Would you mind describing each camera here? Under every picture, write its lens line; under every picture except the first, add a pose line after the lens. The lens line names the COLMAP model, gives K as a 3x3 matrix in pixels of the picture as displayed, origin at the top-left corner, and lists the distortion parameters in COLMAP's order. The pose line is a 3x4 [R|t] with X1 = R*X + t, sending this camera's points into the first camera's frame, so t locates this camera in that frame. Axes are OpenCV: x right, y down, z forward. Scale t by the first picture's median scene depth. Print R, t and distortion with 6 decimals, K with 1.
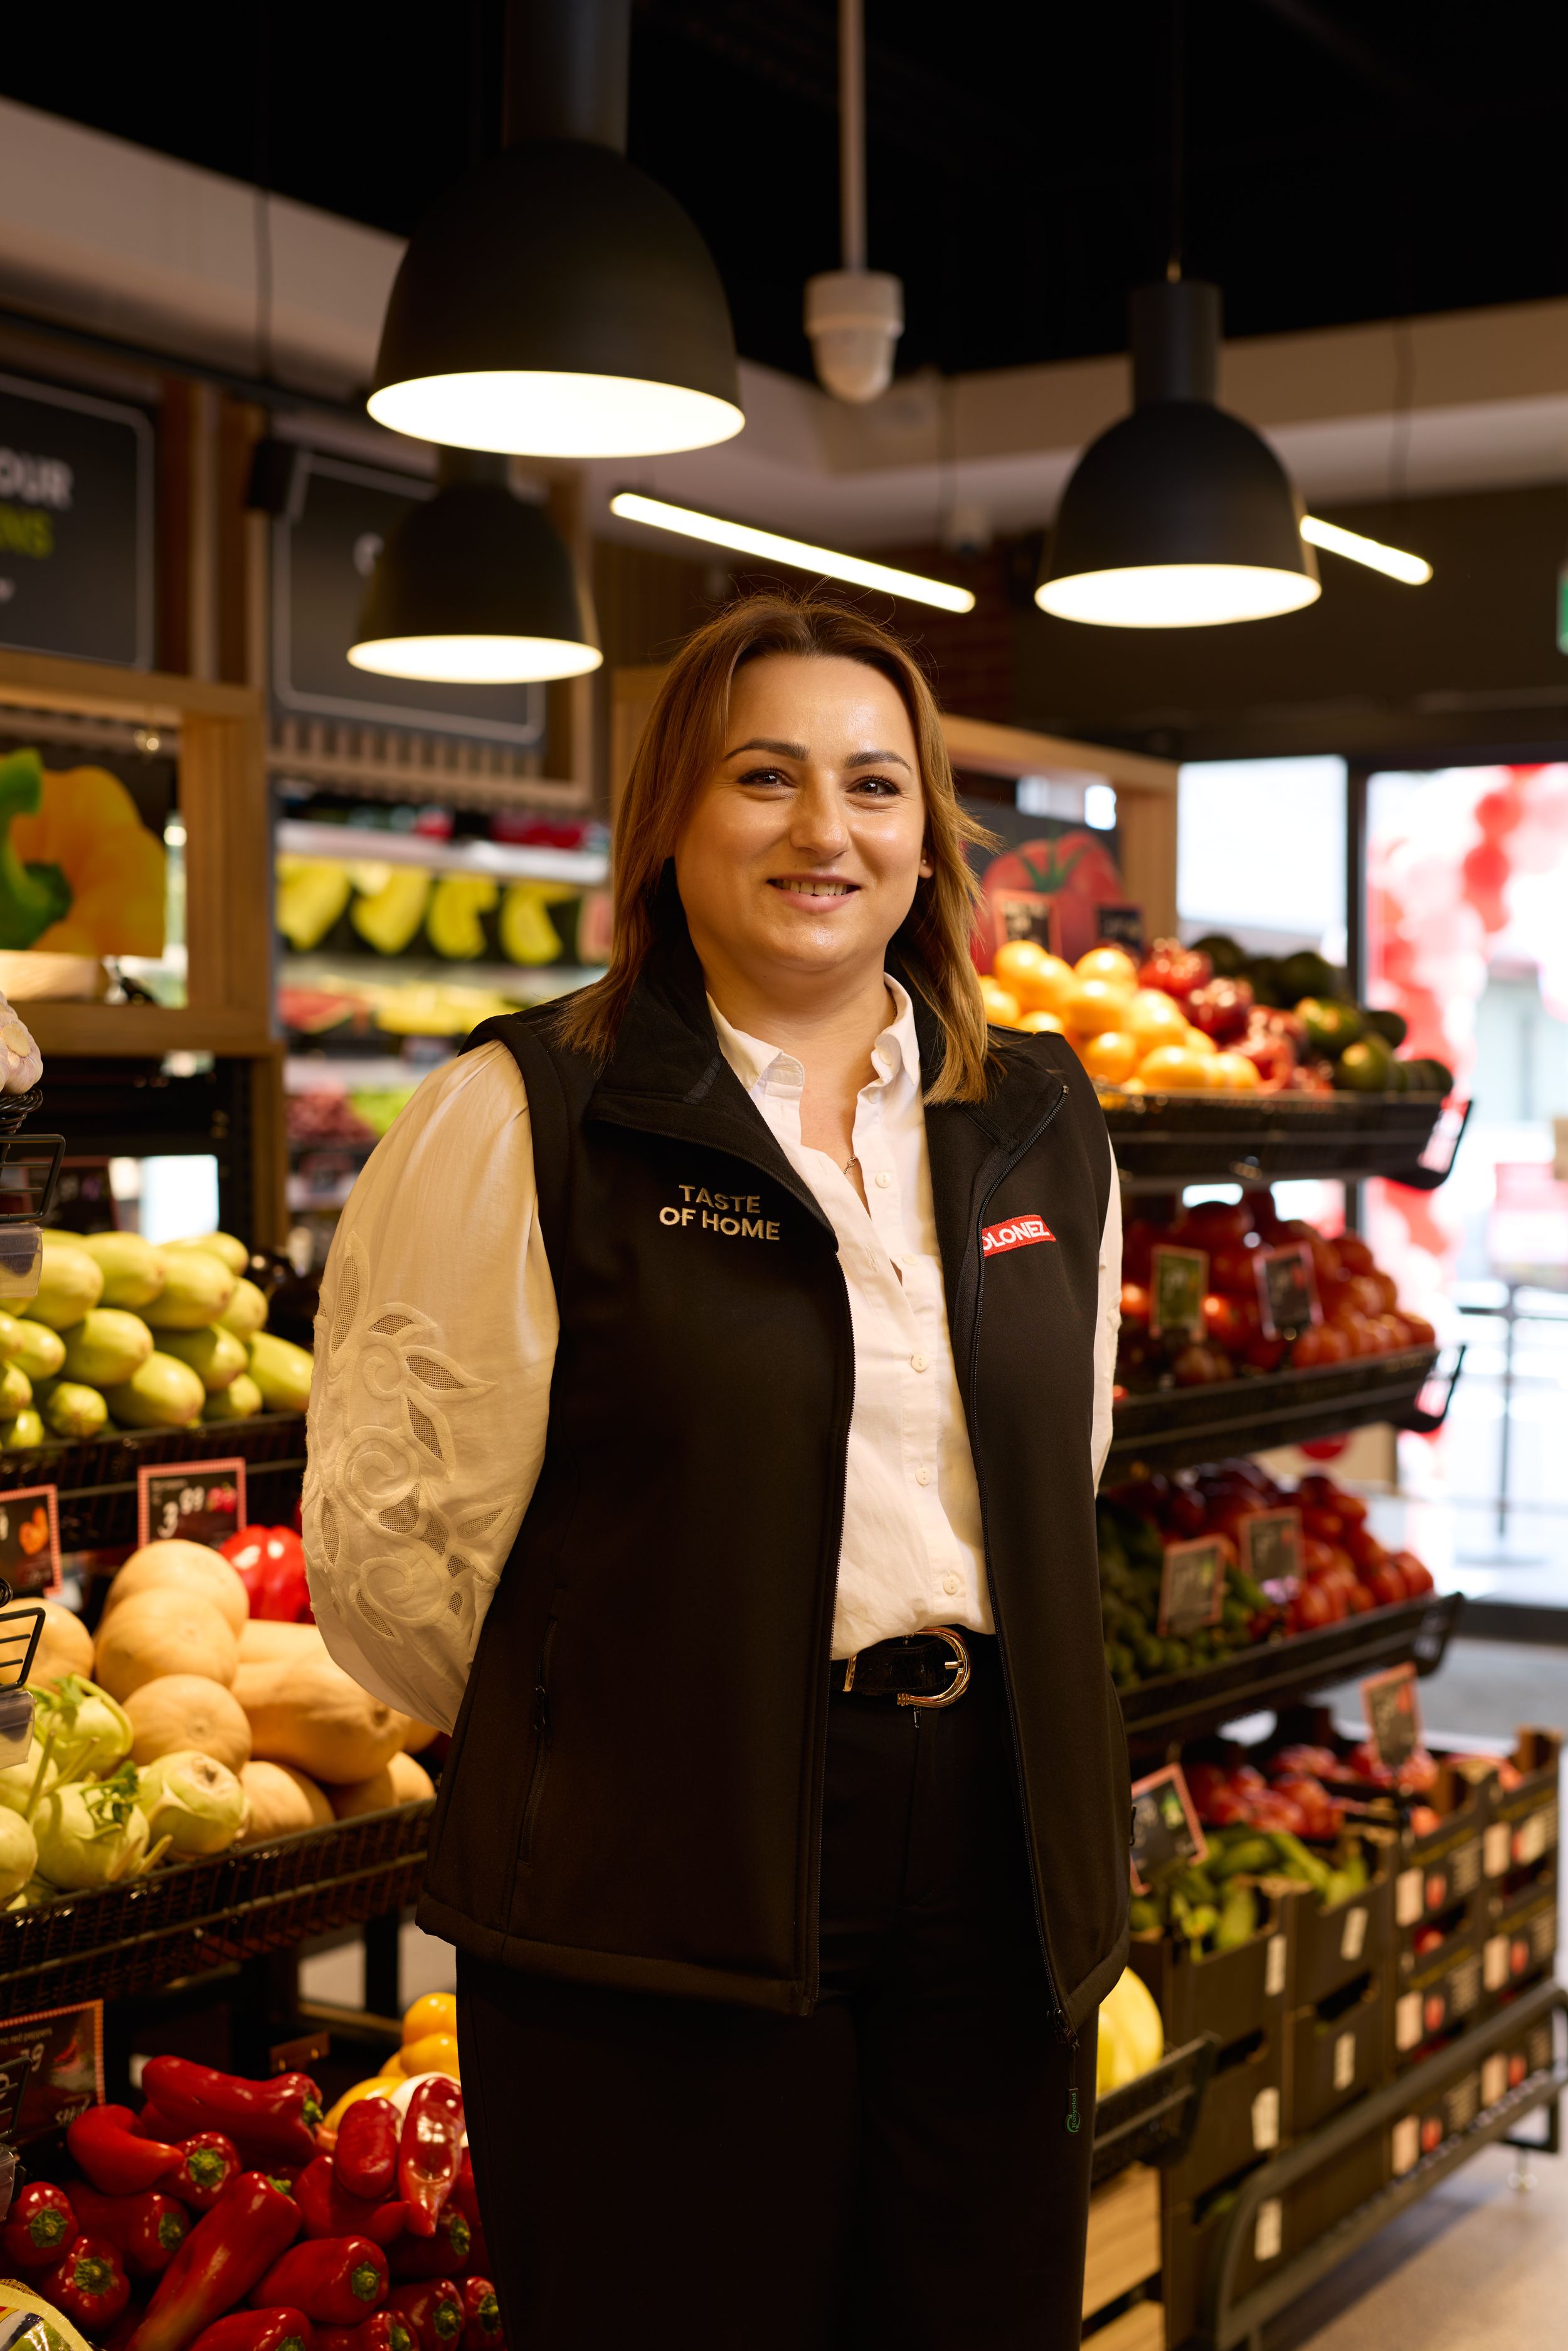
lens RADIAL K [[3232.6, 0, 784.7], [0, 3232.6, 1175.0], [0, 0, 1]] dist [-0.008151, -0.002979]
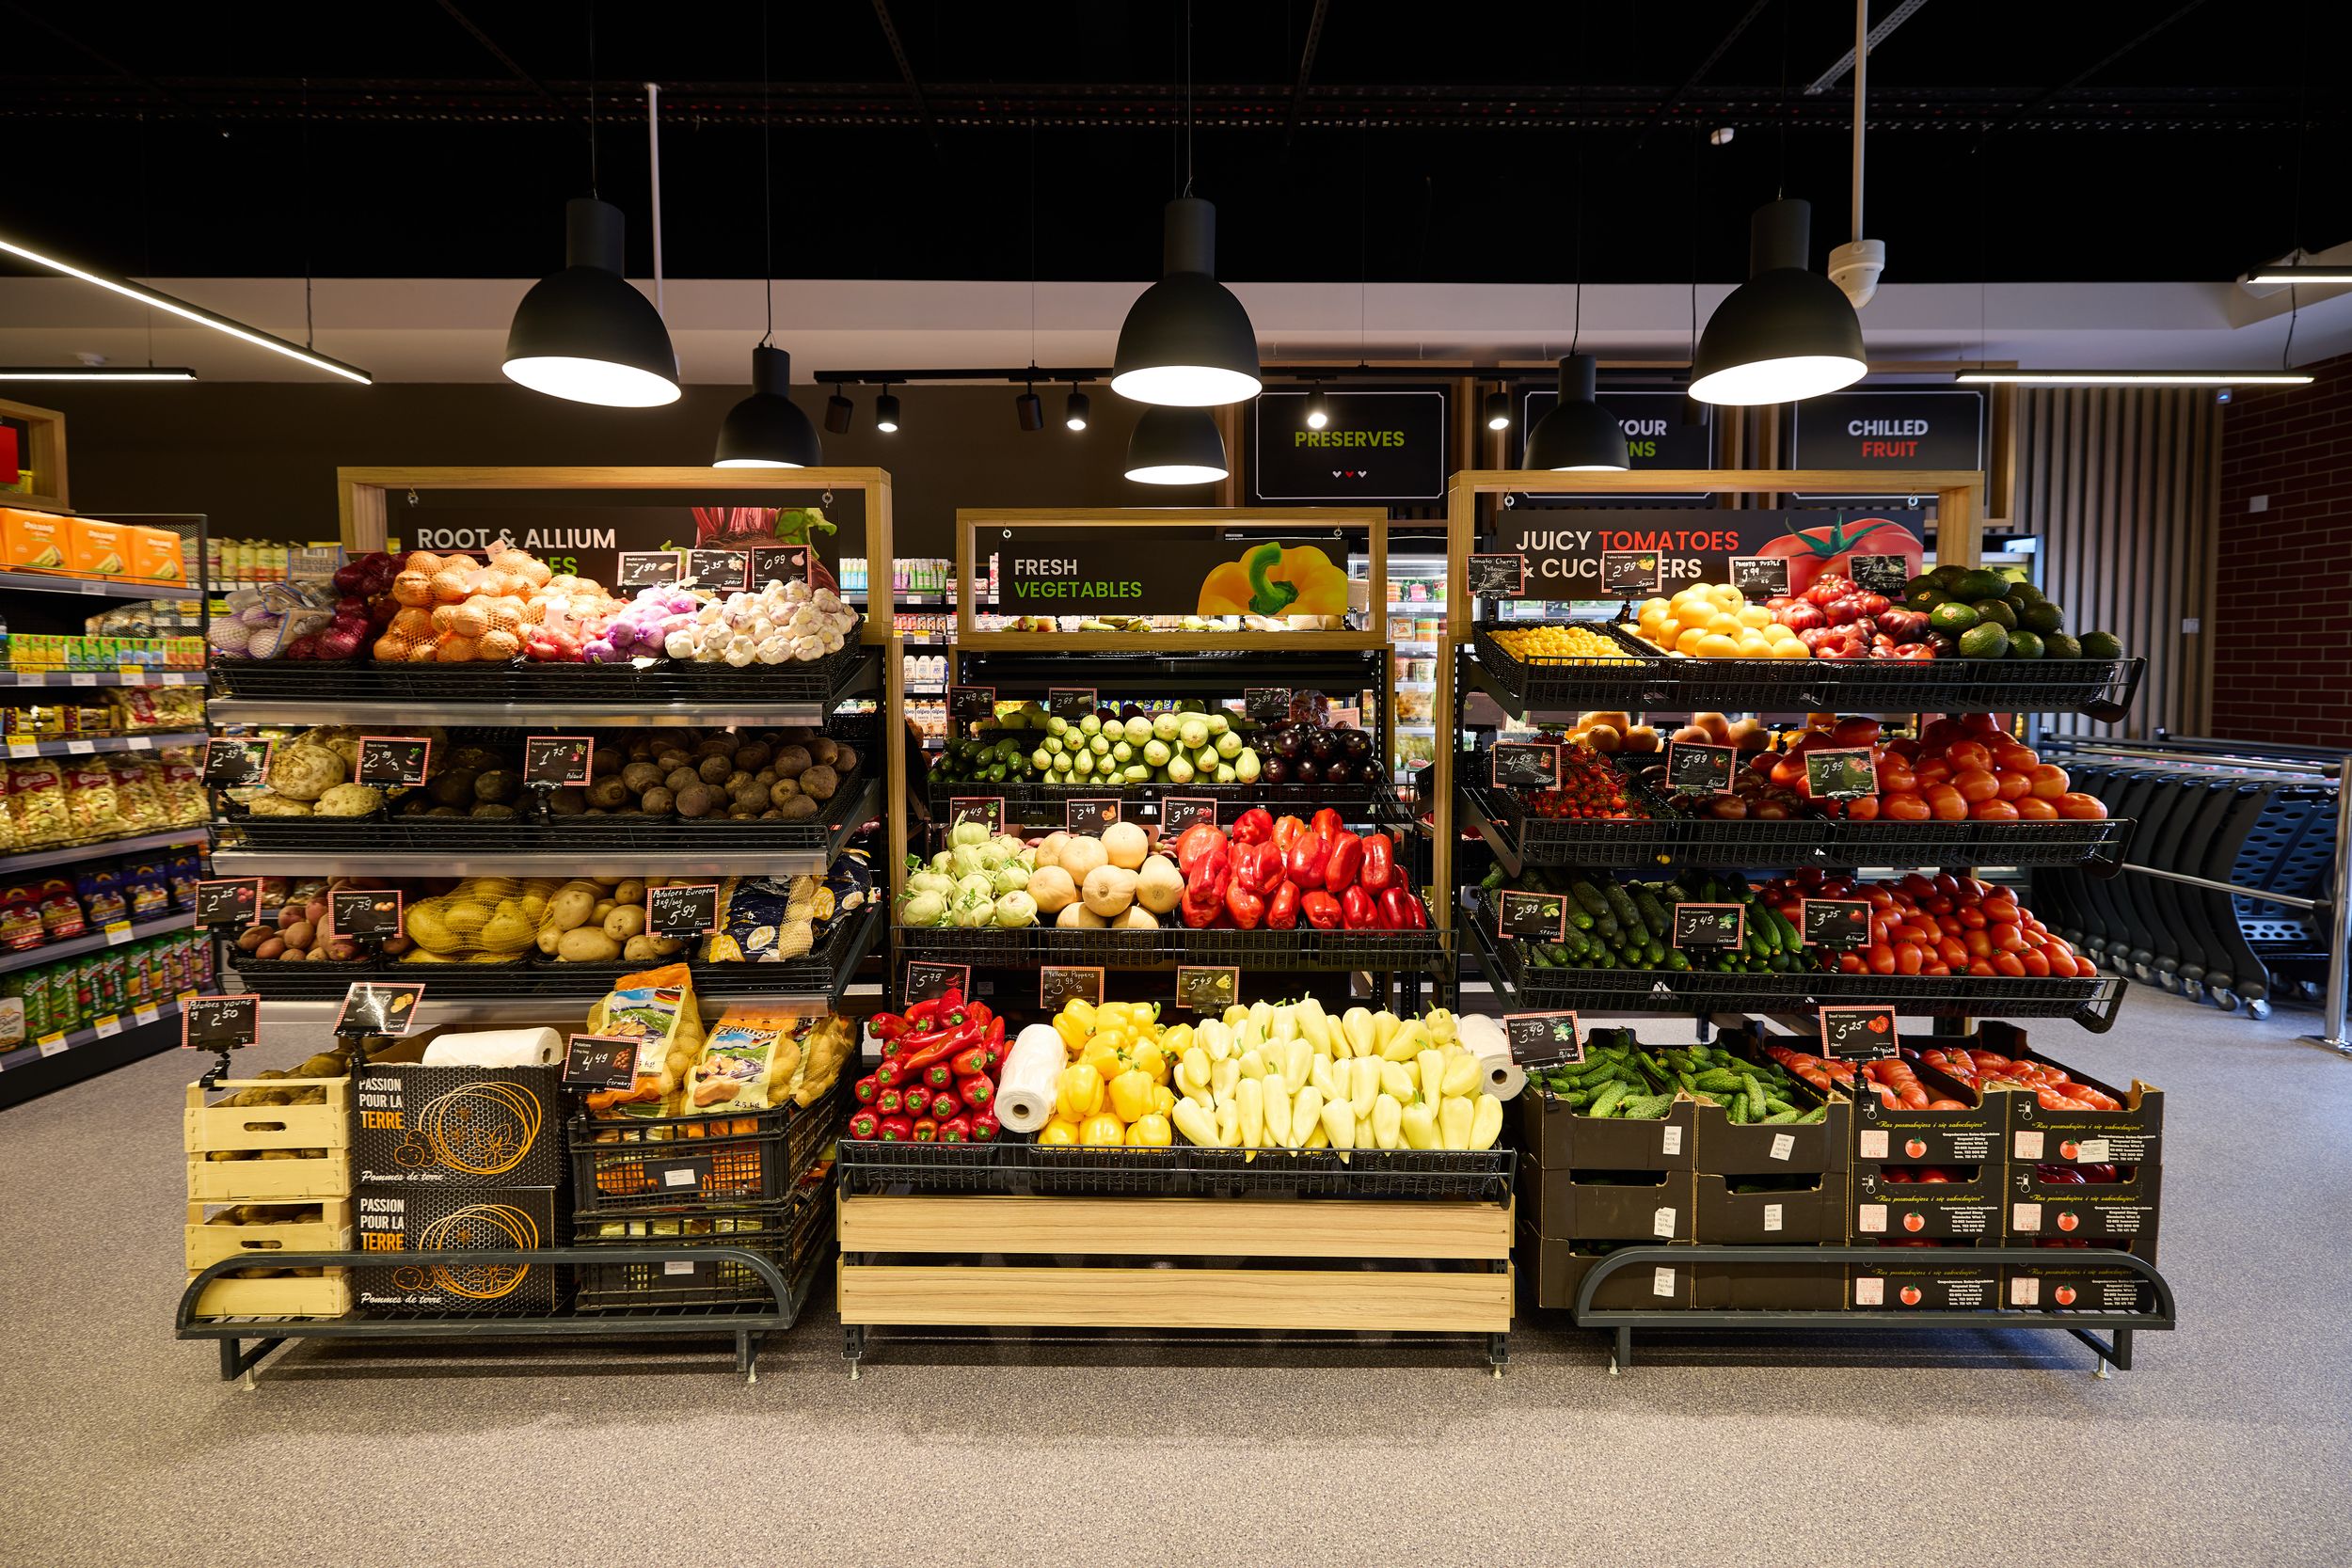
lens RADIAL K [[1056.4, 0, 1216.8], [0, 1056.4, 724.0], [0, 0, 1]] dist [-0.002534, -0.000530]
pose [[0.529426, 0.033361, -0.847700, 0.487741], [-0.018448, 0.999443, 0.027811, 0.000957], [0.848156, 0.000915, 0.529746, 0.452301]]
